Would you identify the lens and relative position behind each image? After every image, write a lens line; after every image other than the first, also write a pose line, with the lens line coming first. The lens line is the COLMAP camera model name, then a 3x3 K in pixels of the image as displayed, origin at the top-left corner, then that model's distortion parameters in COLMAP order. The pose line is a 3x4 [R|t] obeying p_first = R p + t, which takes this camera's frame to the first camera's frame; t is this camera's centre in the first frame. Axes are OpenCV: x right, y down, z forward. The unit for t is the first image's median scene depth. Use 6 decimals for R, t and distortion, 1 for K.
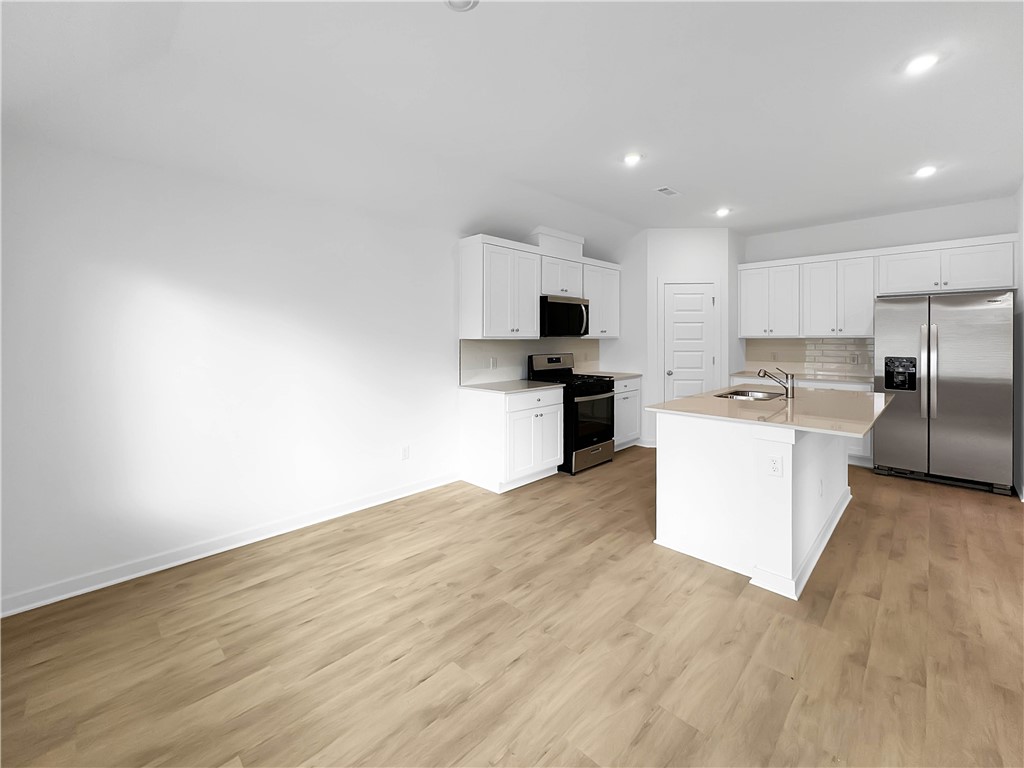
lens RADIAL K [[422.2, 0, 484.9], [0, 422.2, 347.5], [0, 0, 1]] dist [-0.002682, -0.000264]
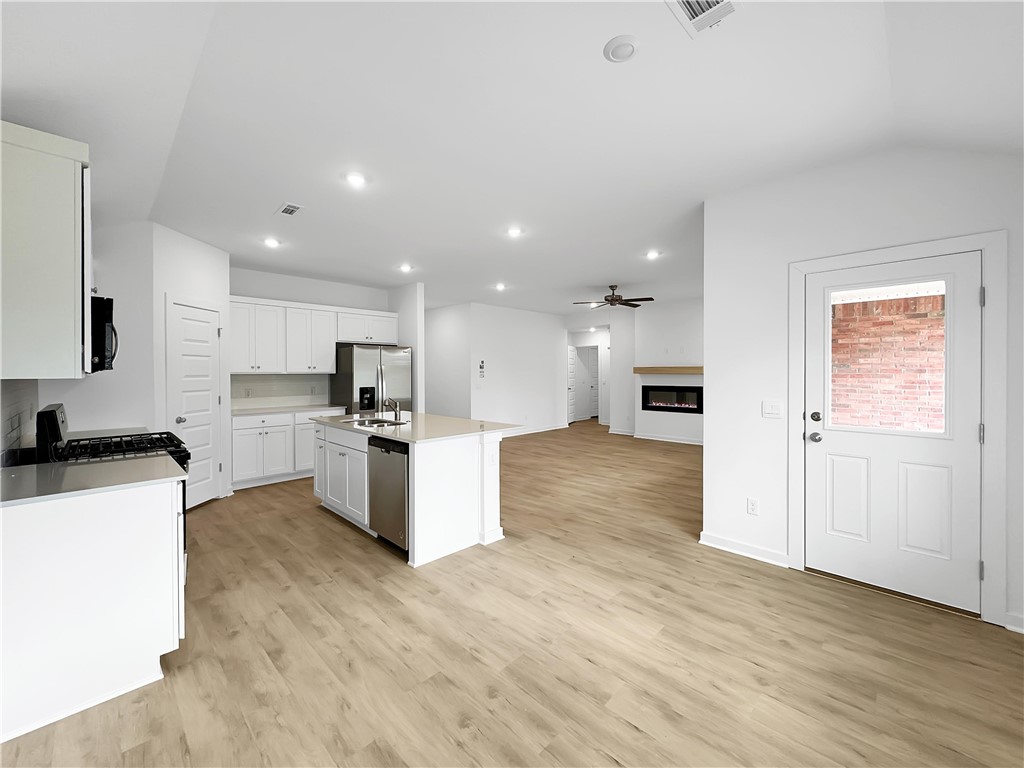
lens RADIAL K [[422.2, 0, 510.6], [0, 422.2, 377.5], [0, 0, 1]] dist [-0.002682, -0.000264]
pose [[-0.033849, -0.013406, 0.999337, -0.735199], [0.024676, 0.999594, 0.014245, -0.026478], [-0.999122, 0.025142, -0.033505, 0.872196]]
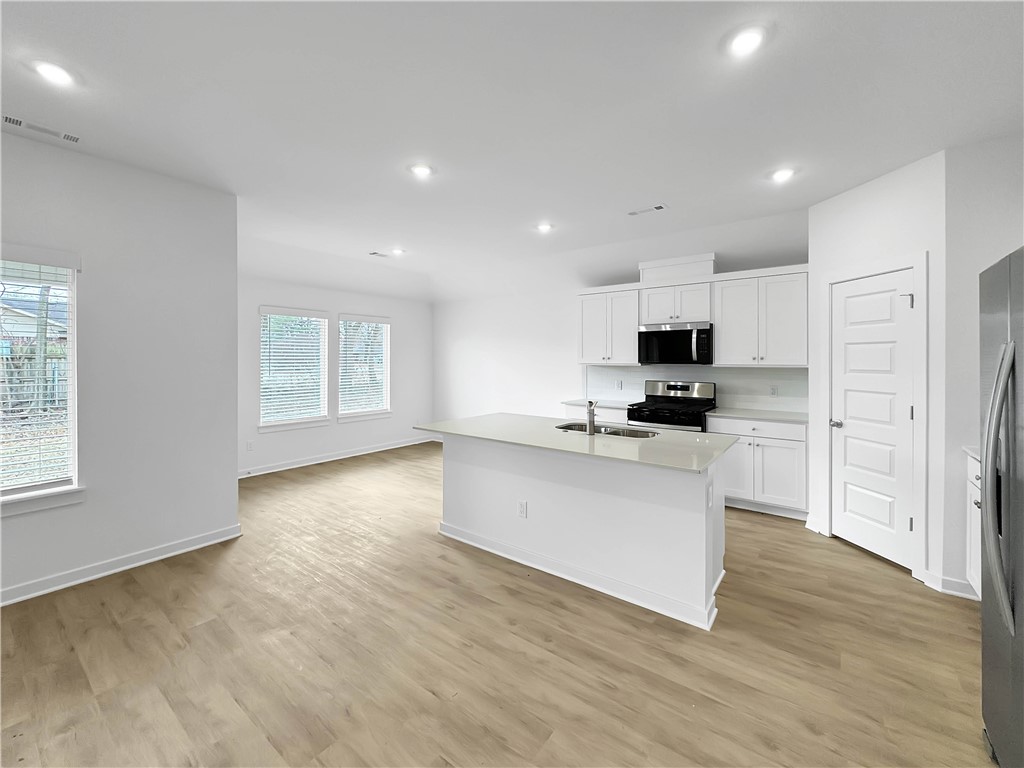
lens RADIAL K [[422.2, 0, 506.4], [0, 422.2, 355.6], [0, 0, 1]] dist [-0.002682, -0.000264]
pose [[0.163931, -0.006052, -0.986453, 2.009208], [-0.023808, 0.999666, -0.010089, -0.048176], [0.986185, 0.025140, 0.163732, 0.839663]]
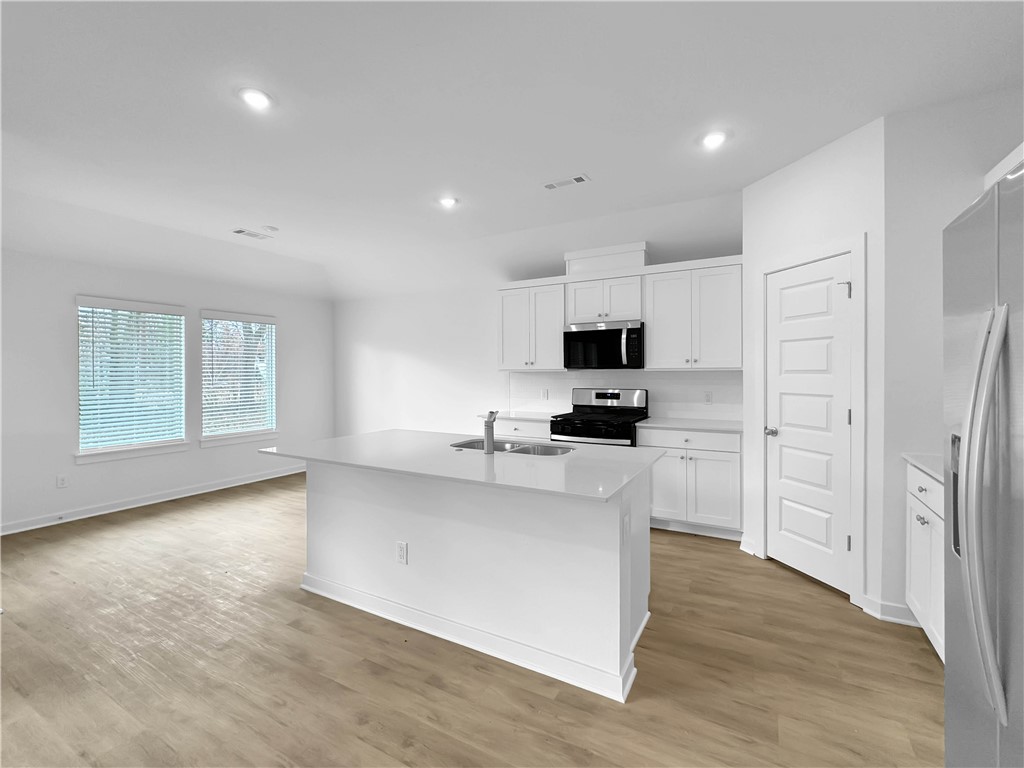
lens RADIAL K [[450.6, 0, 515.2], [0, 450.6, 371.5], [0, 0, 1]] dist [-0.000616, -0.000671]
pose [[0.308317, -0.000605, -0.951283, 1.848453], [-0.016897, 0.999839, -0.006112, -0.021067], [0.951134, 0.017958, 0.308257, 1.011928]]
